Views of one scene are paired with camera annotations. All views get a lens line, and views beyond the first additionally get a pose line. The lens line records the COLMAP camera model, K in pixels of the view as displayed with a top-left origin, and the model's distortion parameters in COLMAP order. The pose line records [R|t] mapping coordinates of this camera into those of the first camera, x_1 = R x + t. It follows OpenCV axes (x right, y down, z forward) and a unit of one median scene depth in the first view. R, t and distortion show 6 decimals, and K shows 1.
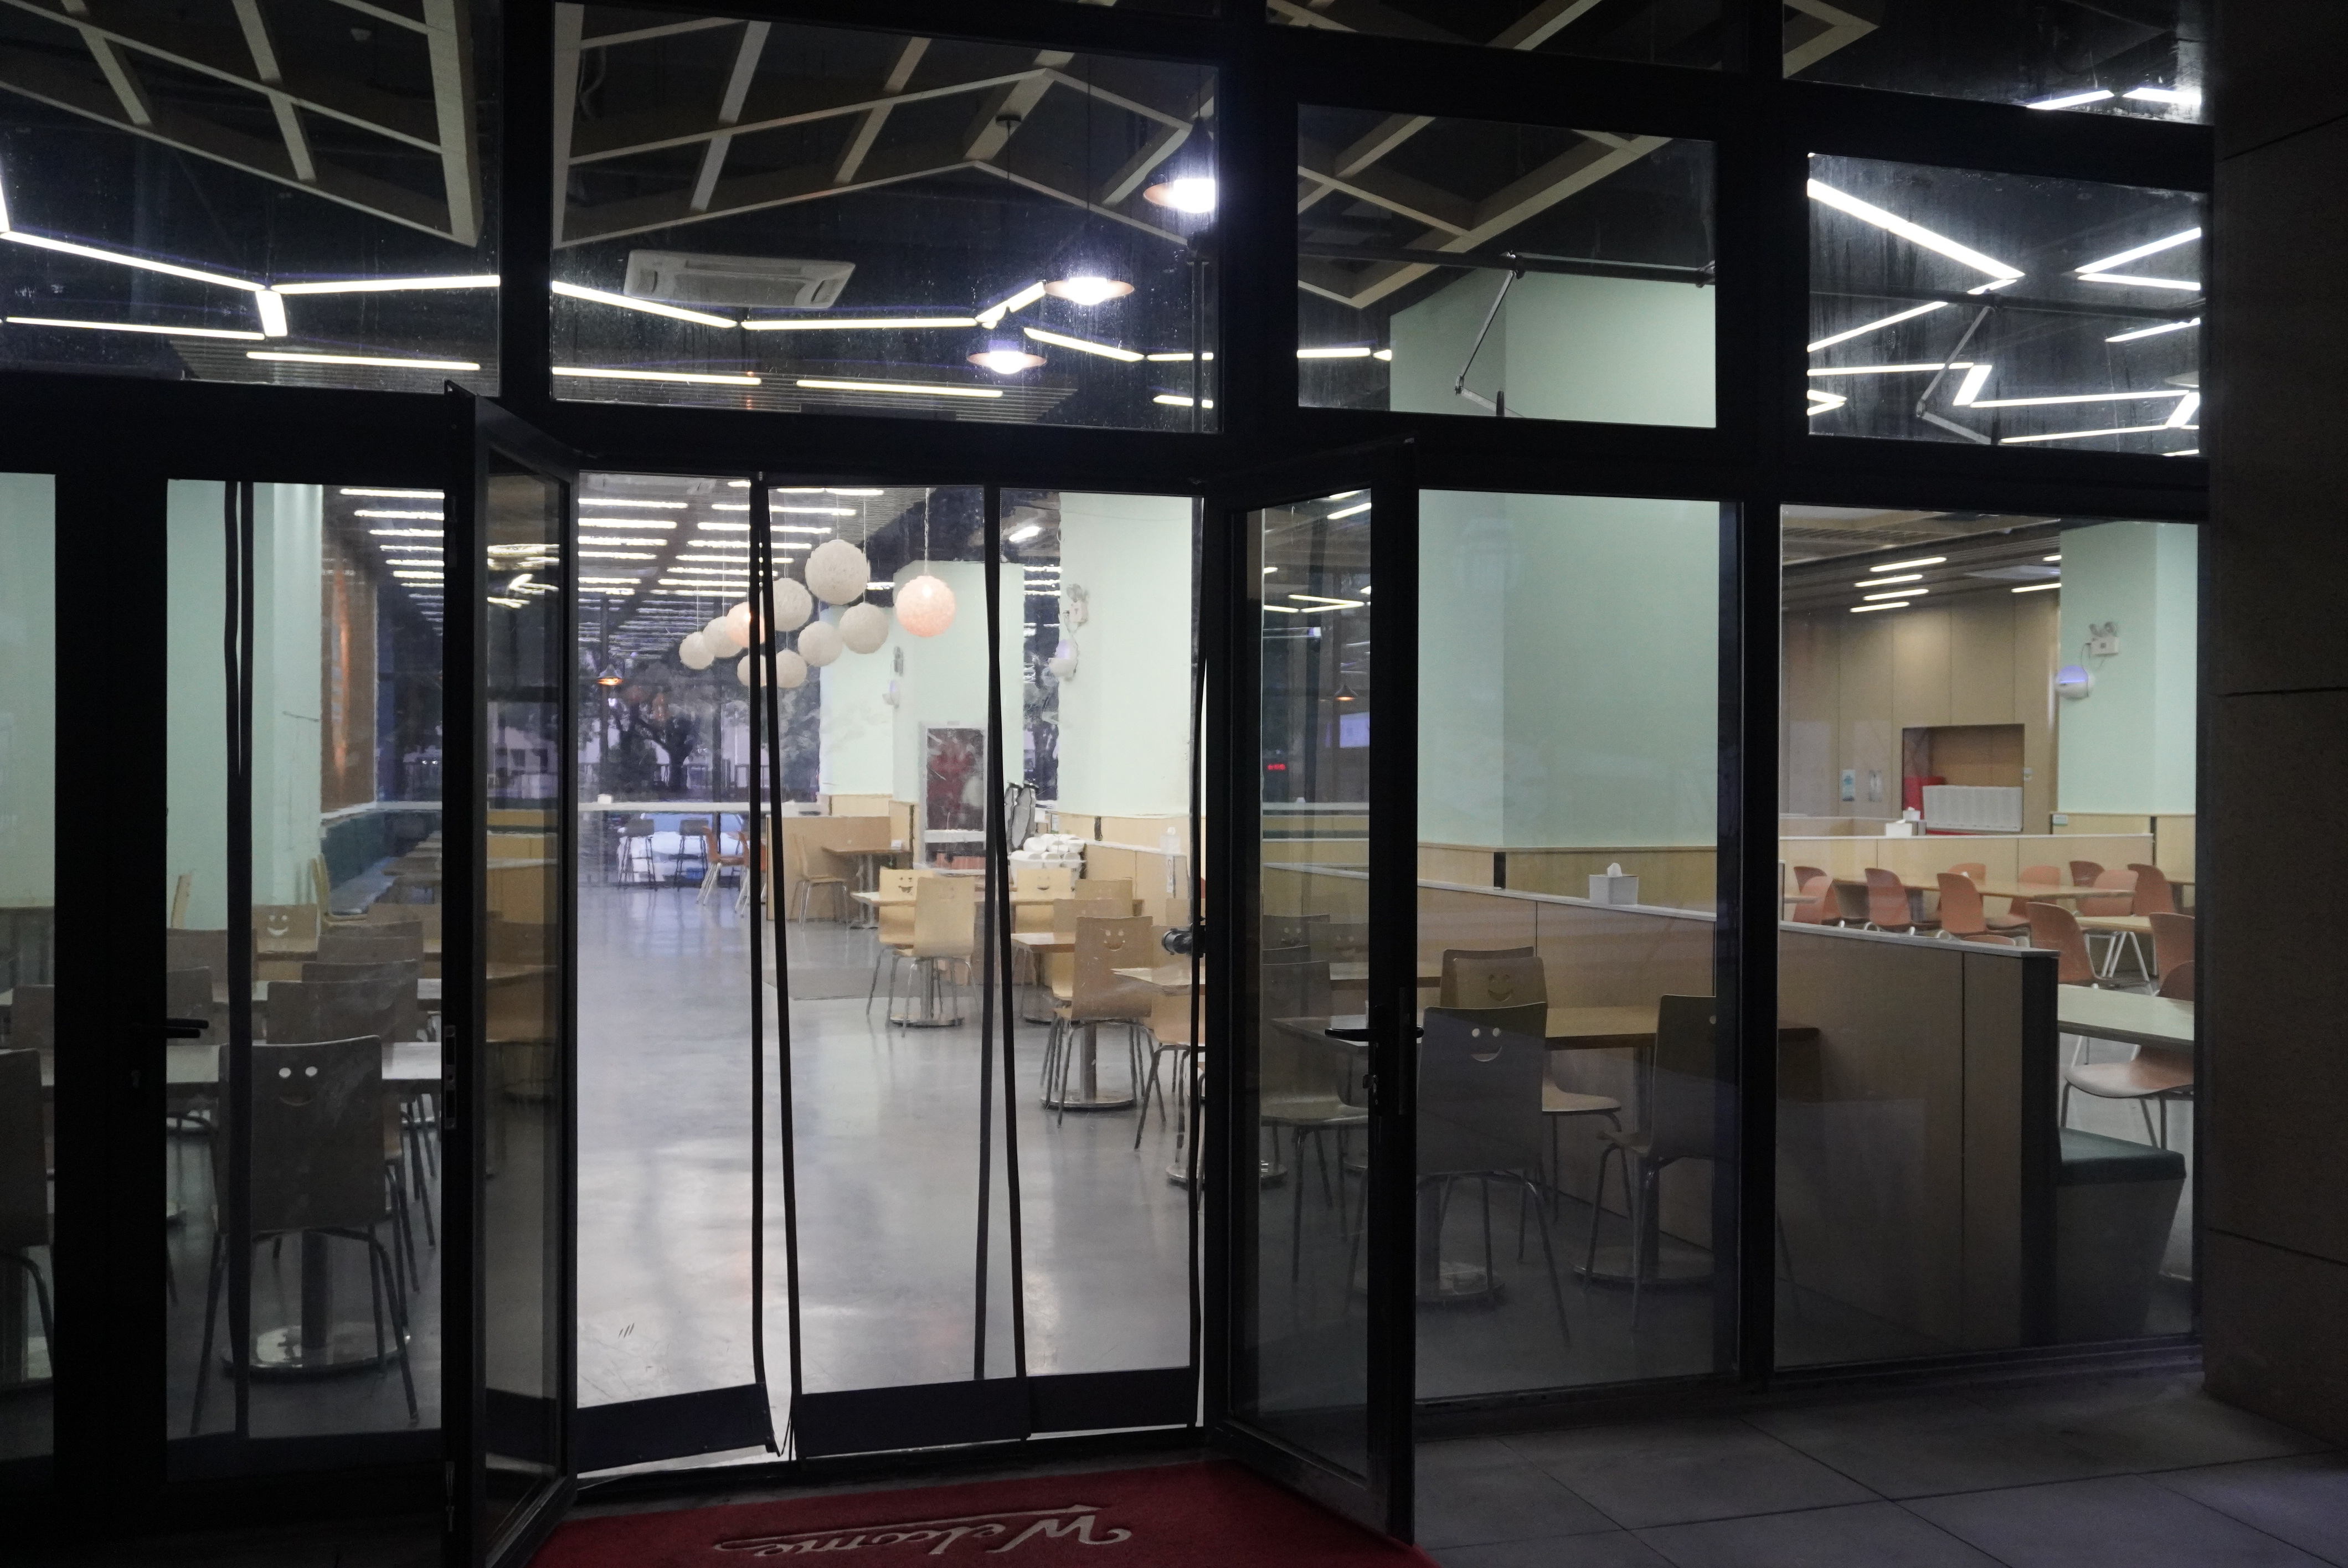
lens RADIAL K [[2140.2, 0, 1172.9], [0, 2140.2, 776.6], [0, 0, 1]] dist [-0.006228, 0.000000]
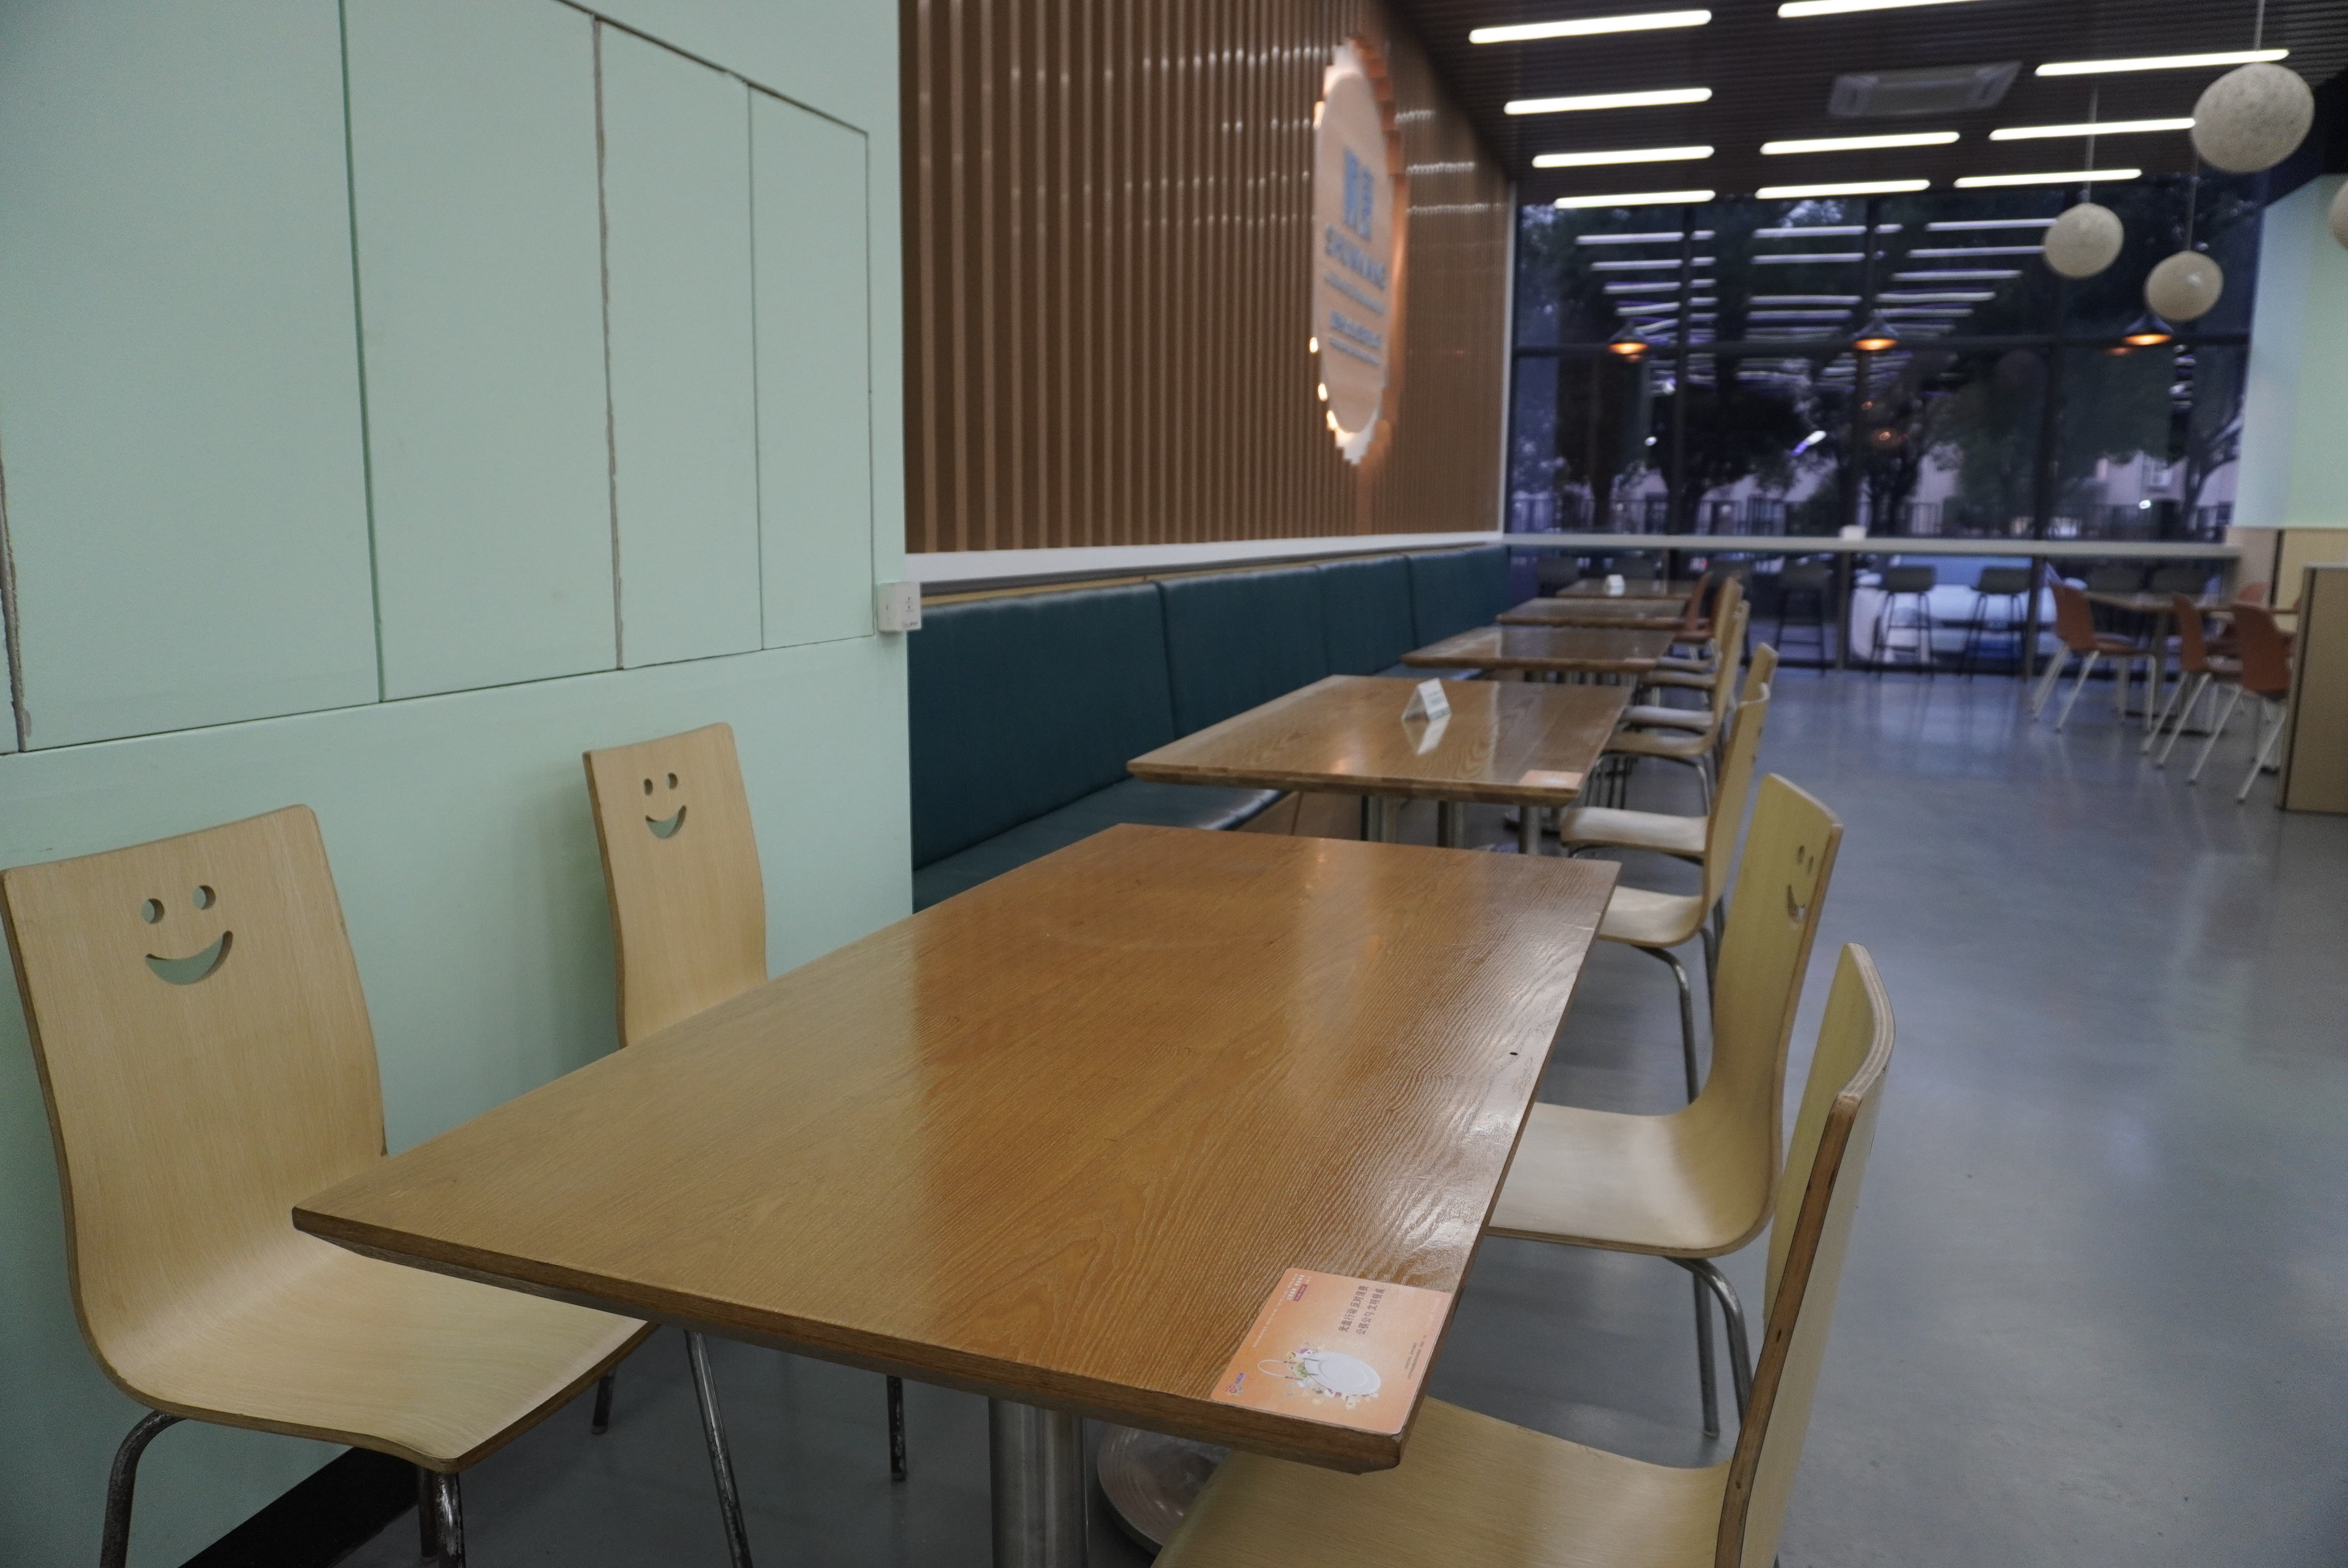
lens RADIAL K [[1566.4, 0, 1179.3], [0, 1566.4, 775.0], [0, 0, 1]] dist [-0.039740, 0.023992]
pose [[0.810462, 0.098078, -0.577523, -0.201603], [-0.005503, 0.987116, 0.159914, 0.012304], [0.585766, -0.126426, 0.800559, 0.656792]]
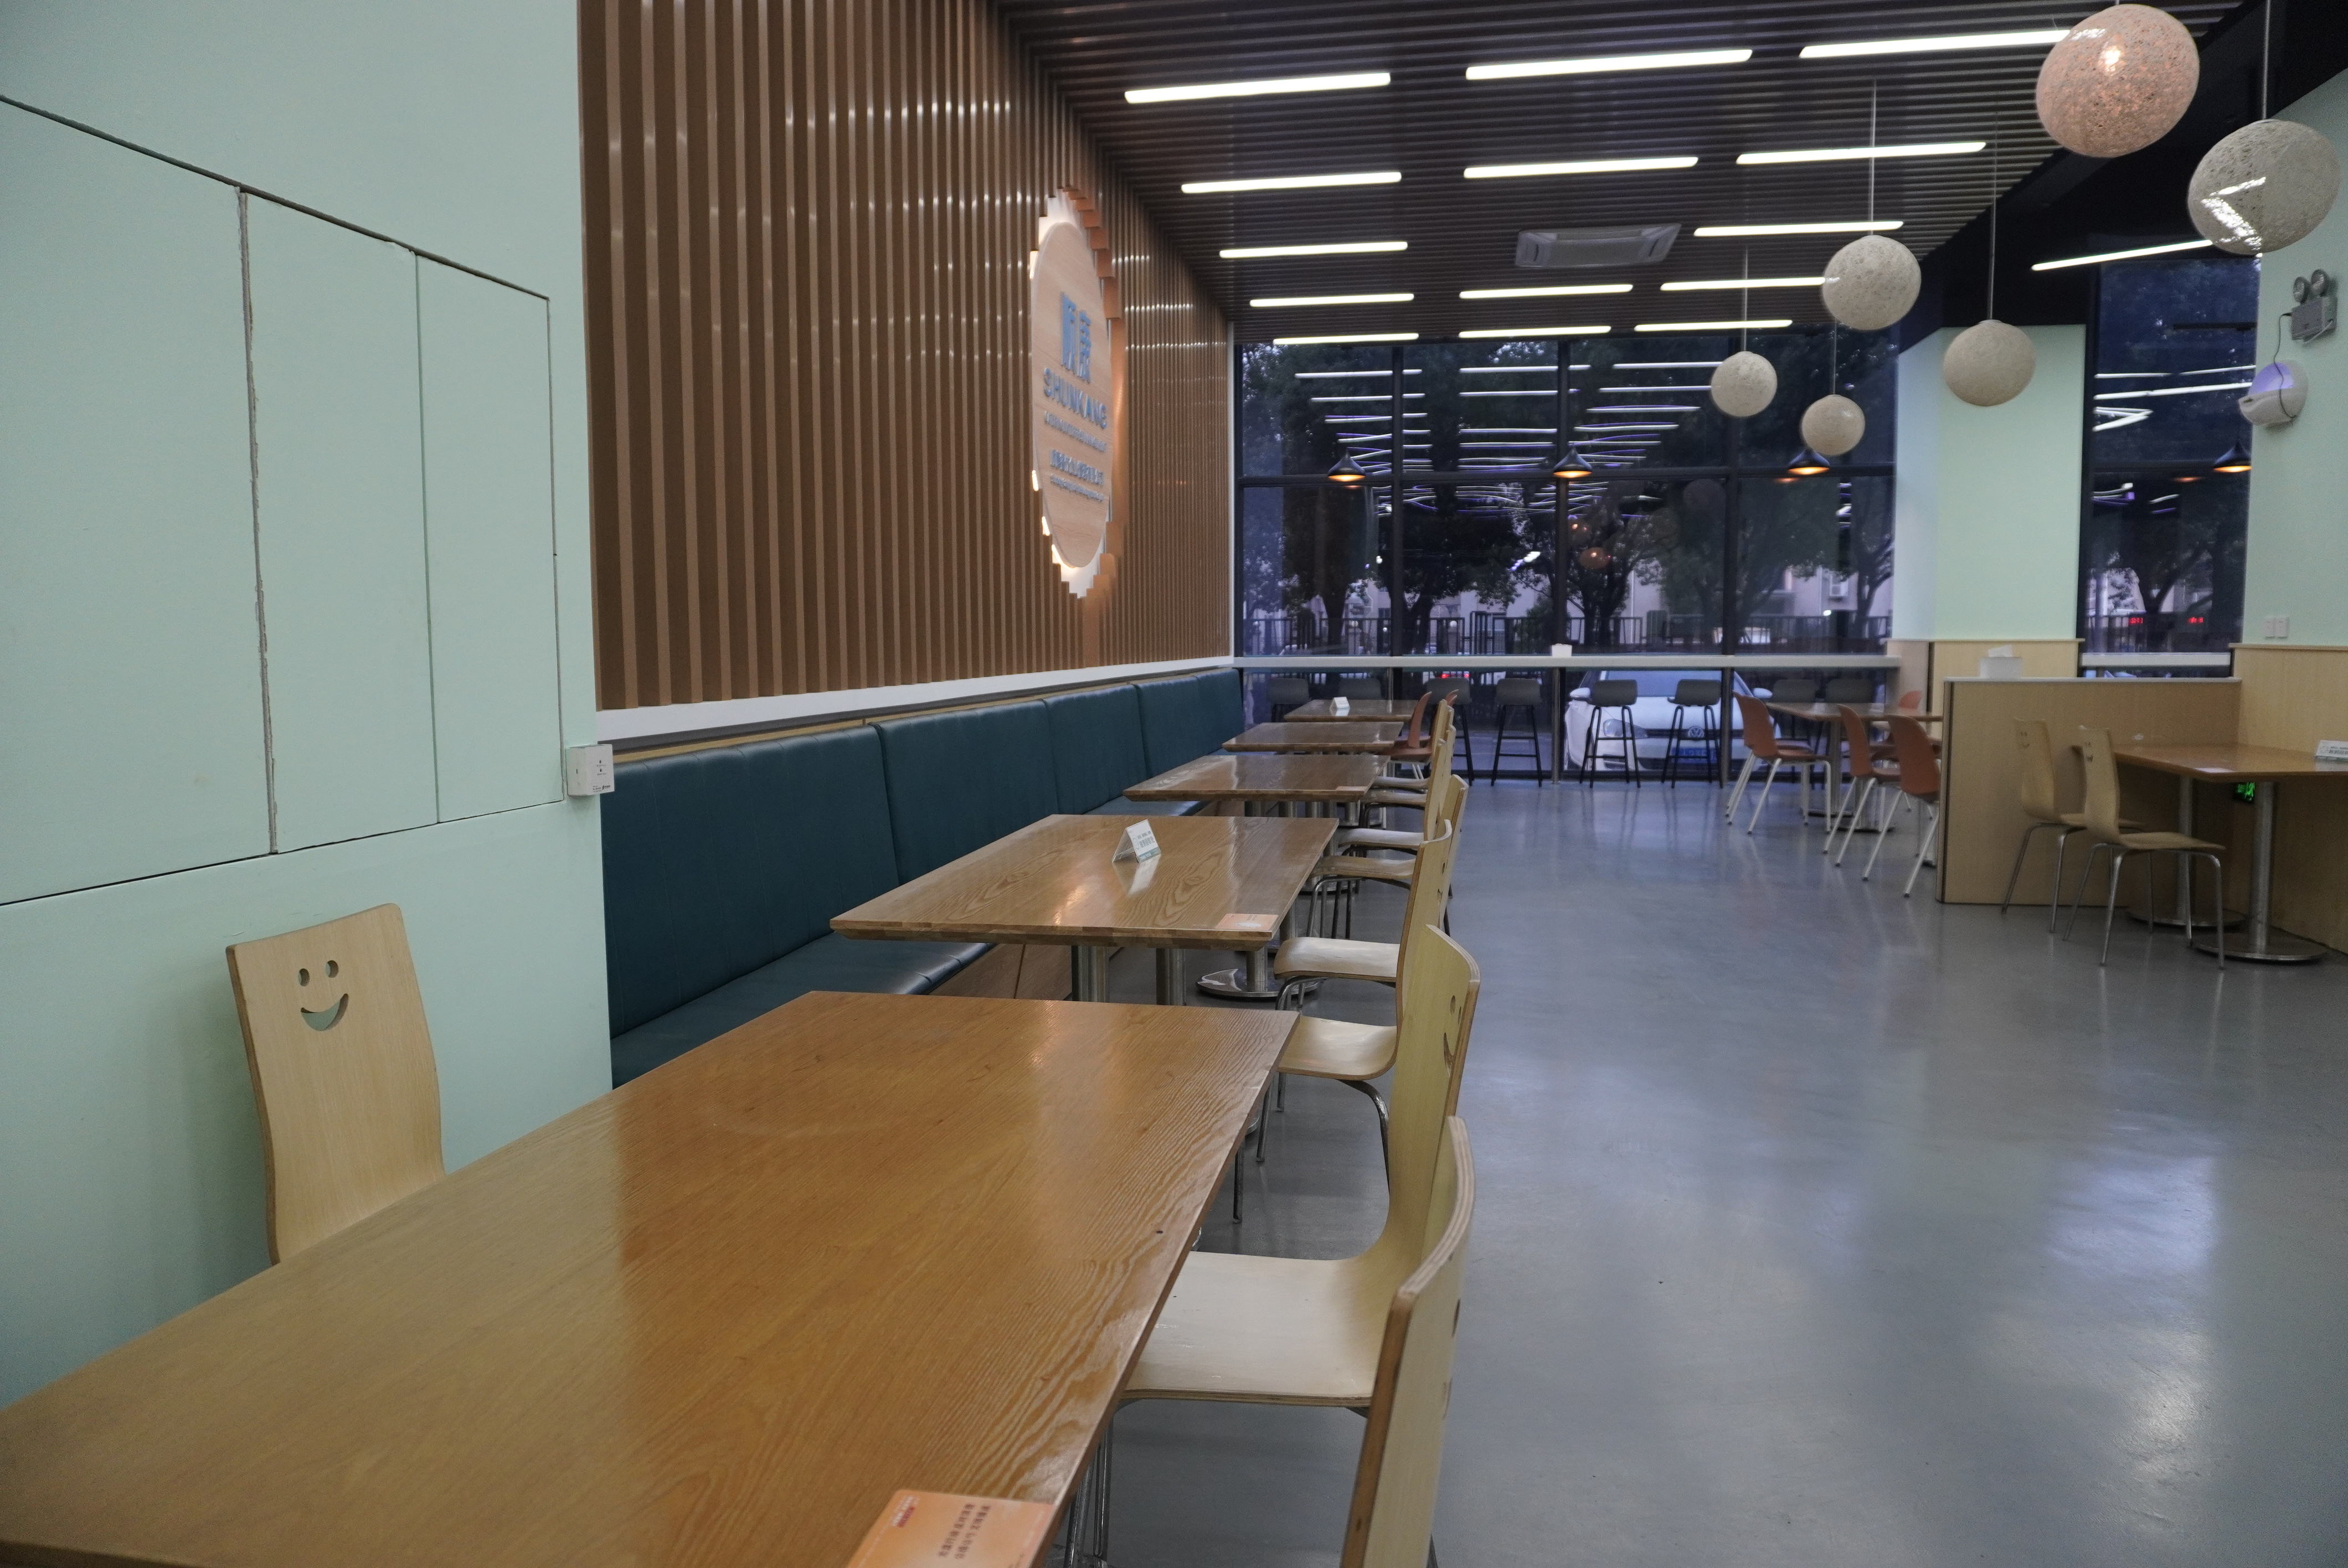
lens RADIAL K [[1566.4, 0, 1163.7], [0, 1566.4, 785.6], [0, 0, 1]] dist [-0.039740, 0.023992]
pose [[0.888464, 0.034456, -0.457650, -0.197054], [0.008976, 0.995682, 0.092390, 0.009189], [0.458858, -0.086193, 0.884319, 0.658203]]
